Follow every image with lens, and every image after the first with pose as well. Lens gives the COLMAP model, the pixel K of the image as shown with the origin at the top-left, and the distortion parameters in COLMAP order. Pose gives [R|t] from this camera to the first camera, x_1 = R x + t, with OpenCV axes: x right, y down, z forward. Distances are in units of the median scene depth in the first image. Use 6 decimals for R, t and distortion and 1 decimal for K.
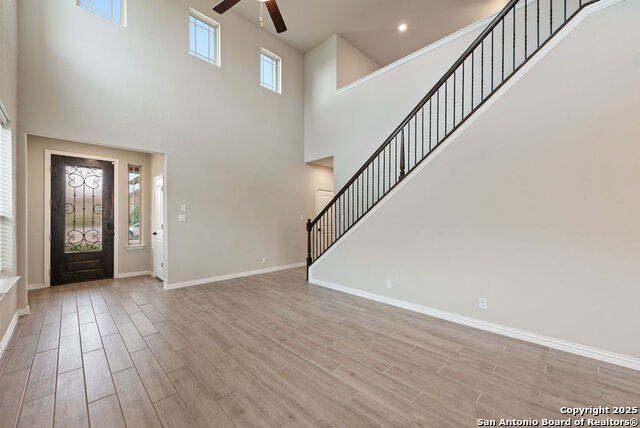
lens RADIAL K [[253.2, 0, 317.0], [0, 253.2, 218.4], [0, 0, 1]] dist [0.010040, -0.001411]
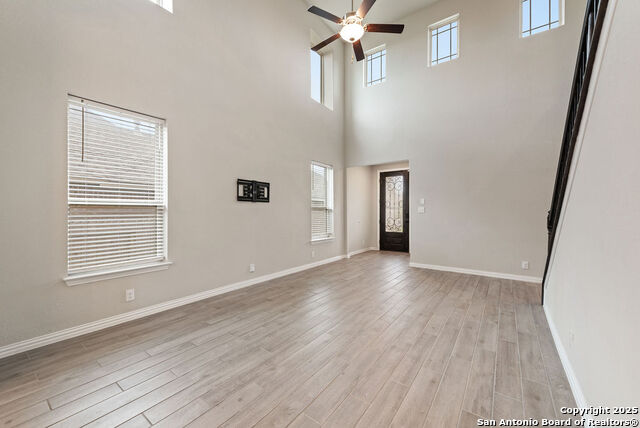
lens RADIAL K [[253.2, 0, 321.3], [0, 253.2, 212.1], [0, 0, 1]] dist [0.010040, -0.001411]
pose [[0.171216, 0.006454, -0.985212, 0.732507], [-0.000959, 0.999979, 0.006384, 0.003194], [0.985233, -0.000148, 0.171219, 0.440303]]
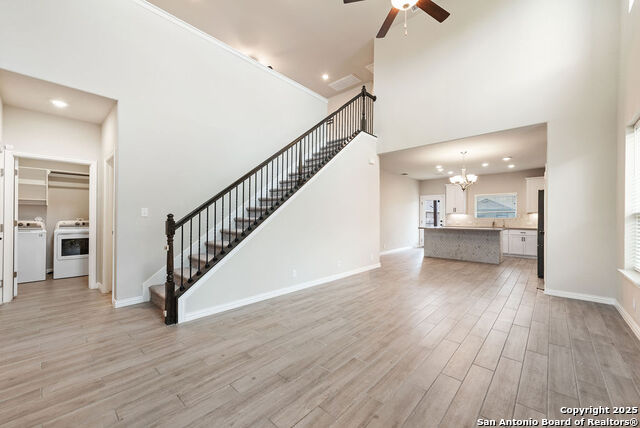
lens RADIAL K [[253.2, 0, 317.3], [0, 253.2, 213.7], [0, 0, 1]] dist [0.010040, -0.001411]
pose [[-0.050045, 0.012646, 0.998667, -0.892340], [-0.006494, 0.999895, -0.012987, 0.006609], [-0.998726, -0.007135, -0.049957, 1.000429]]
